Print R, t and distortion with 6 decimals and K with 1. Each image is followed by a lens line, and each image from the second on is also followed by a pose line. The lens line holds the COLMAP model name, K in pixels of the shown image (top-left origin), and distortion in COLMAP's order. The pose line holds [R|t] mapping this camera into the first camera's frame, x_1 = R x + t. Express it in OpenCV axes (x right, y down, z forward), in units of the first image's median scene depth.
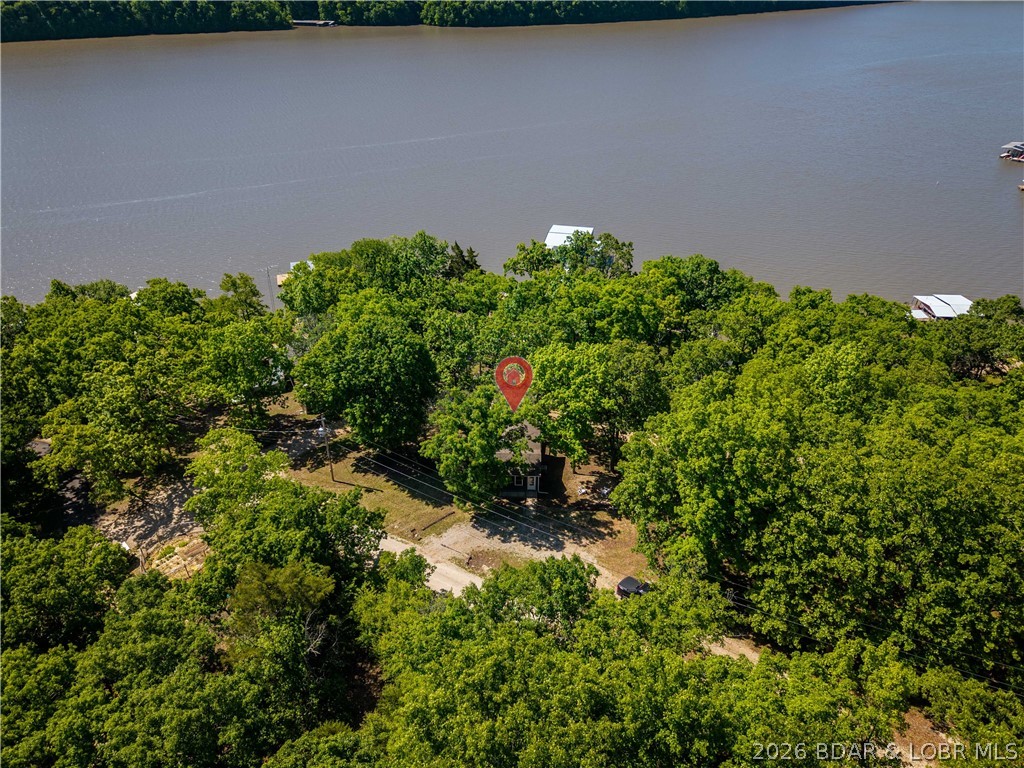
lens RADIAL K [[645.8, 0, 512.0], [0, 645.8, 384.0], [0, 0, 1]] dist [0.003185, -0.002148]
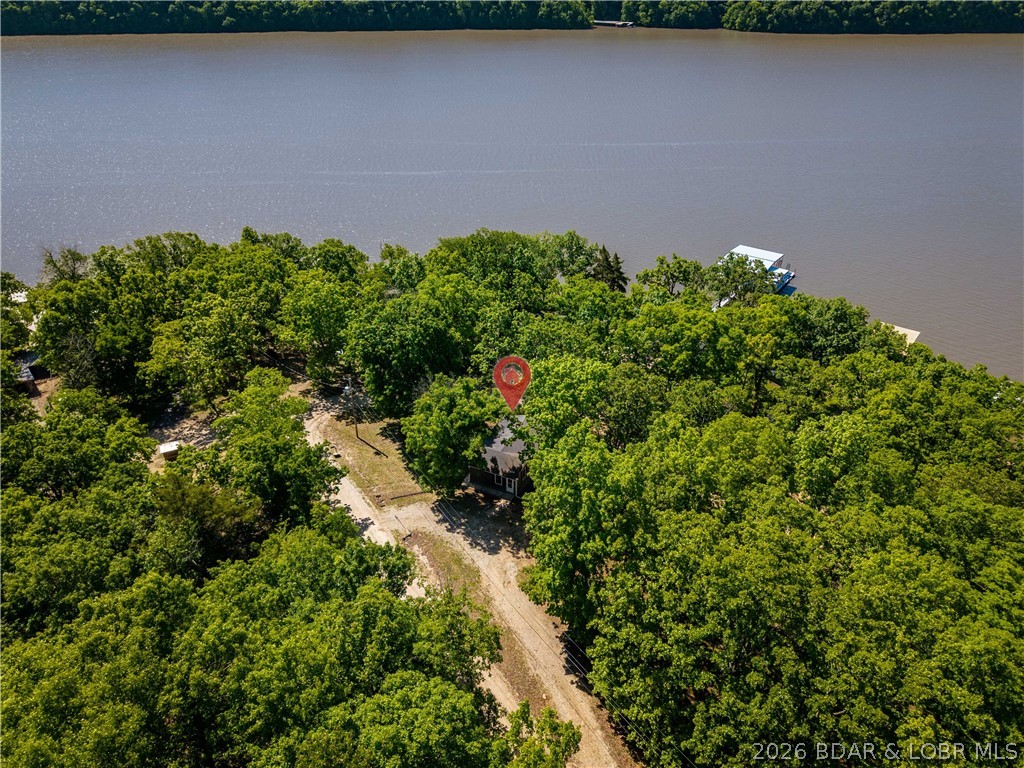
lens RADIAL K [[645.8, 0, 512.0], [0, 645.8, 384.0], [0, 0, 1]] dist [0.003185, -0.002148]
pose [[0.921689, 0.212967, -0.324245, 0.298470], [-0.213759, 0.976308, 0.033623, -0.031220], [0.323723, 0.038320, 0.945375, 0.046729]]
